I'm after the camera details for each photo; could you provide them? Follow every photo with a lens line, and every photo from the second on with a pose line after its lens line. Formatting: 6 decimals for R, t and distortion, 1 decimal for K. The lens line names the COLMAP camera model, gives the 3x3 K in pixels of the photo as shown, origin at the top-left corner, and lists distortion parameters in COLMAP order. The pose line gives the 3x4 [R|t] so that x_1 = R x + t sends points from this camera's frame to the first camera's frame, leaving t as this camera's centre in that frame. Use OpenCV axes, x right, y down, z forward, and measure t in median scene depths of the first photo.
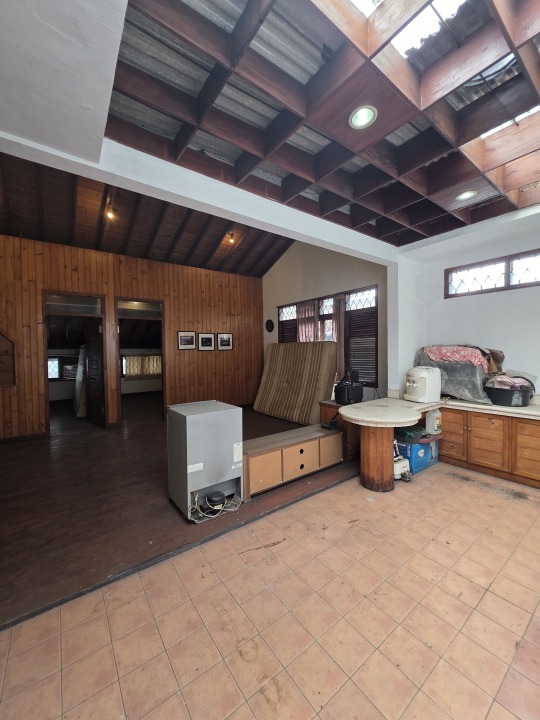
lens RADIAL K [[286.4, 0, 268.8], [0, 286.4, 358.6], [0, 0, 1]] dist [-0.001286, -0.000278]
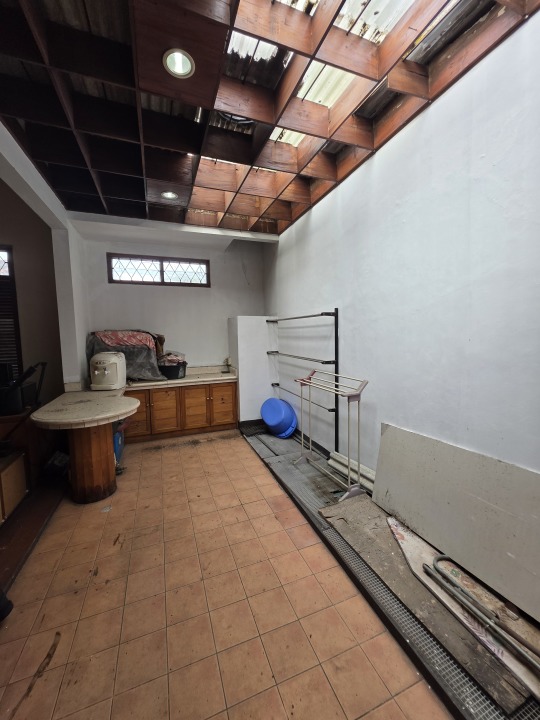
lens RADIAL K [[286.4, 0, 269.1], [0, 286.4, 358.5], [0, 0, 1]] dist [-0.001286, -0.000278]
pose [[0.259745, -0.075072, 0.962755, -0.255636], [0.039028, 0.996975, 0.067211, 0.006494], [-0.964888, 0.020117, 0.261889, 0.258527]]
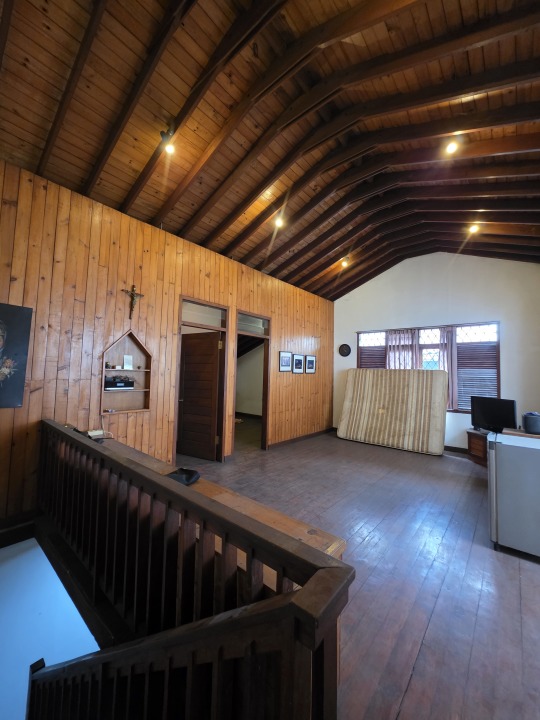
lens RADIAL K [[286.4, 0, 268.5], [0, 286.4, 358.7], [0, 0, 1]] dist [-0.001286, -0.000278]
pose [[0.974623, 0.051920, 0.217748, -1.038229], [-0.036296, 0.996511, -0.075152, -0.001603], [-0.220890, 0.065342, 0.973107, 0.206112]]
